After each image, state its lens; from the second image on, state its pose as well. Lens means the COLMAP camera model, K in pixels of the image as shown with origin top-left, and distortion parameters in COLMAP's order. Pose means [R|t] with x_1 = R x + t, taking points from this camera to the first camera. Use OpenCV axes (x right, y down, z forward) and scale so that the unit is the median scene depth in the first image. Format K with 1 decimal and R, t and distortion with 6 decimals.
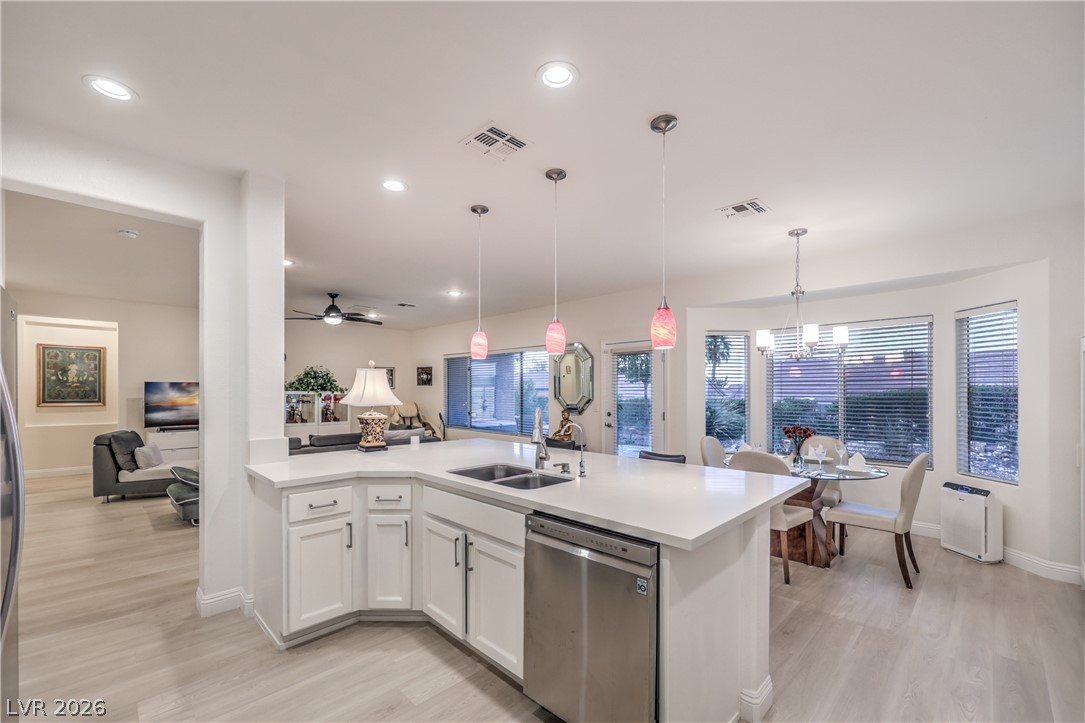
lens RADIAL K [[444.2, 0, 542.8], [0, 444.2, 393.8], [0, 0, 1]] dist [-0.004179, 0.001513]
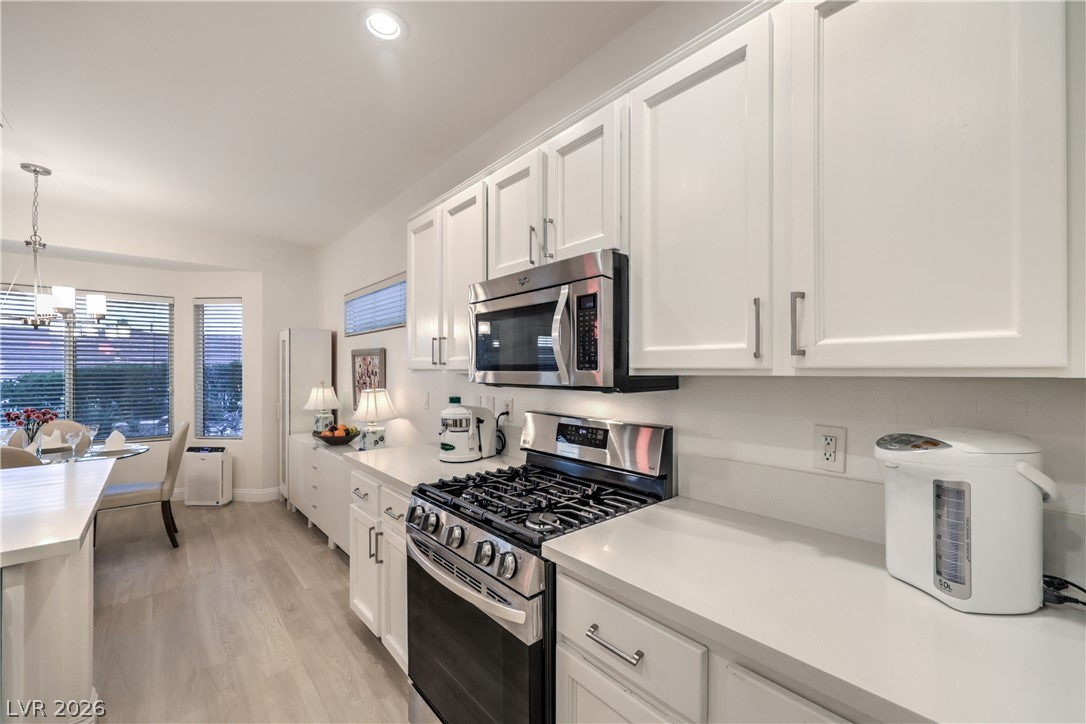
lens RADIAL K [[444.6, 0, 535.2], [0, 444.6, 367.3], [0, 0, 1]] dist [-0.004179, 0.001513]
pose [[0.081831, 0.006373, 0.996626, -0.094548], [0.003322, 0.999972, -0.006667, 0.003483], [-0.996641, 0.003856, 0.081808, 0.015935]]
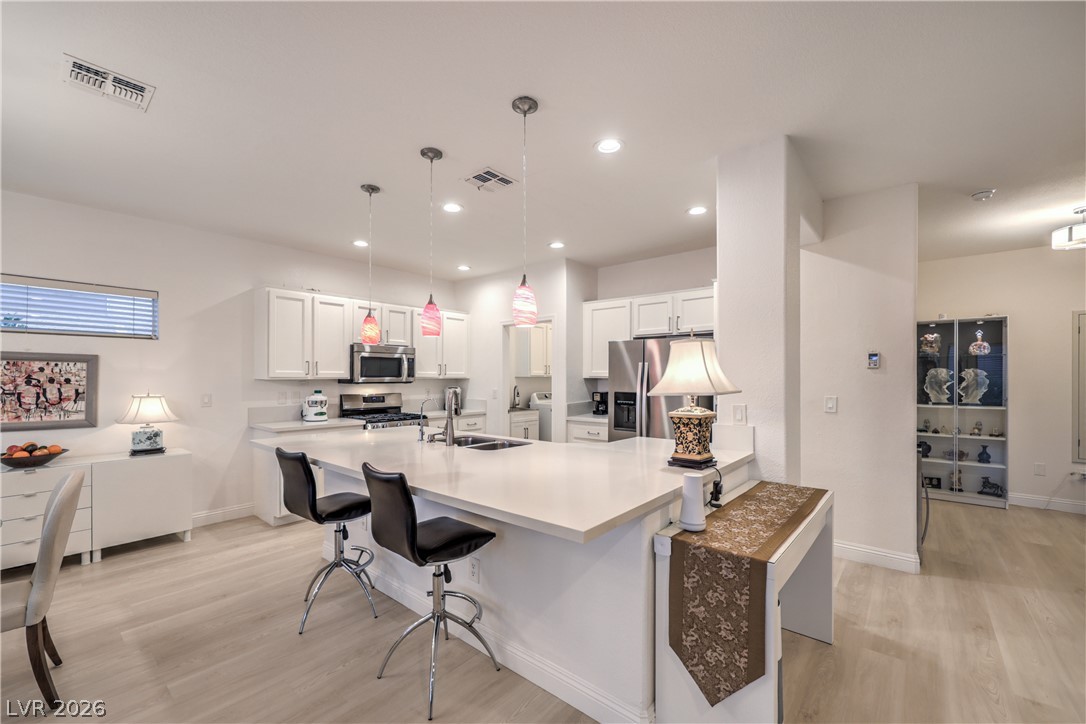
lens RADIAL K [[444.6, 0, 543.3], [0, 444.6, 376.9], [0, 0, 1]] dist [-0.004179, 0.001513]
pose [[-0.997148, -0.002834, -0.075416, -0.060703], [-0.003127, 0.999988, 0.003770, -0.001920], [0.075404, 0.003996, -0.997145, 0.899142]]
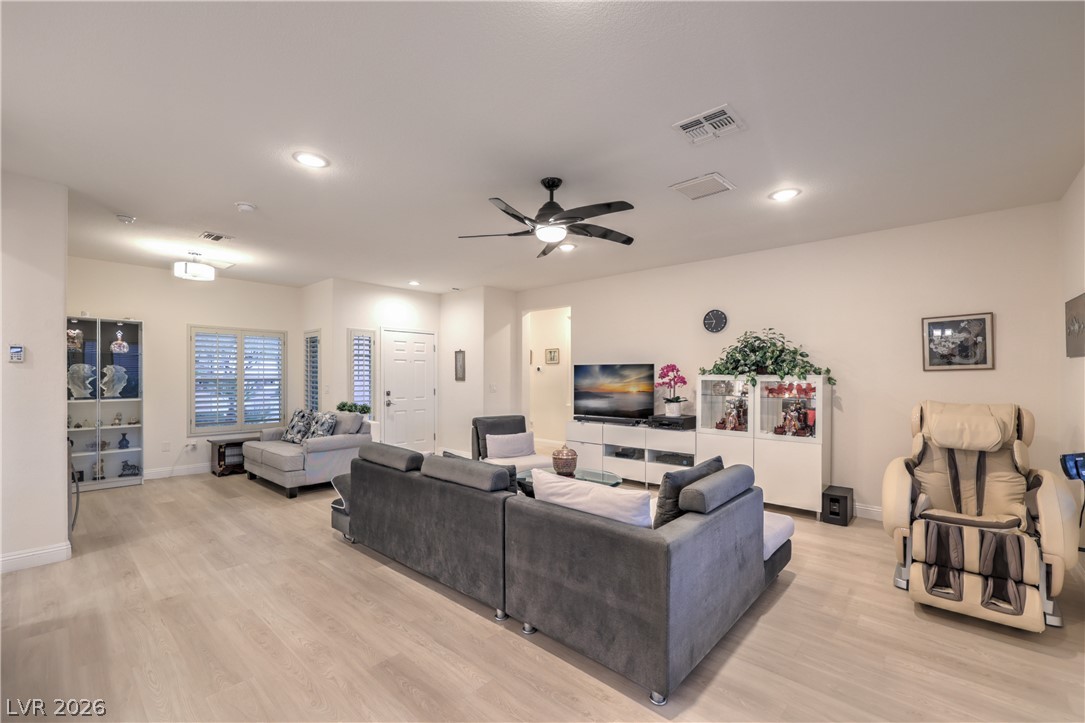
lens RADIAL K [[444.2, 0, 534.0], [0, 444.2, 381.8], [0, 0, 1]] dist [-0.004179, 0.001513]
pose [[0.042670, 0.012590, -0.999010, 0.031623], [-0.010641, 0.999870, 0.012146, -0.002503], [0.999033, 0.010112, 0.042799, 0.964463]]
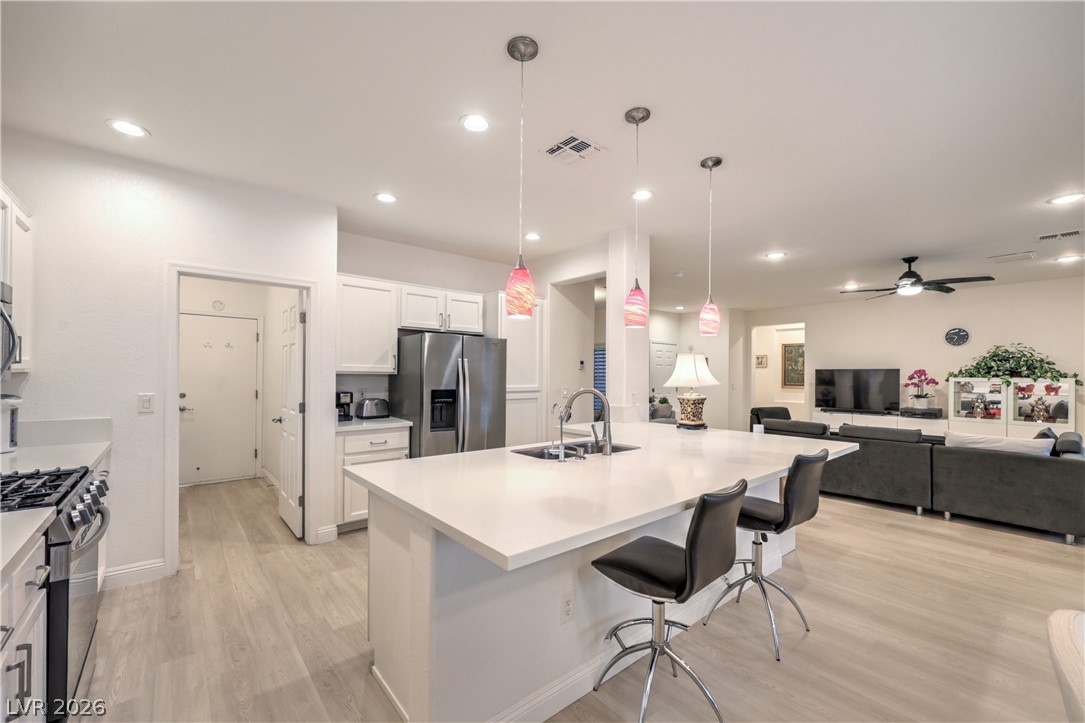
lens RADIAL K [[444.2, 0, 539.5], [0, 444.2, 374.5], [0, 0, 1]] dist [-0.004179, 0.001513]
pose [[-0.090578, -0.005168, -0.995876, 0.400404], [-0.014654, 0.999885, -0.003856, 0.002985], [0.995782, 0.014244, -0.090643, 0.402695]]
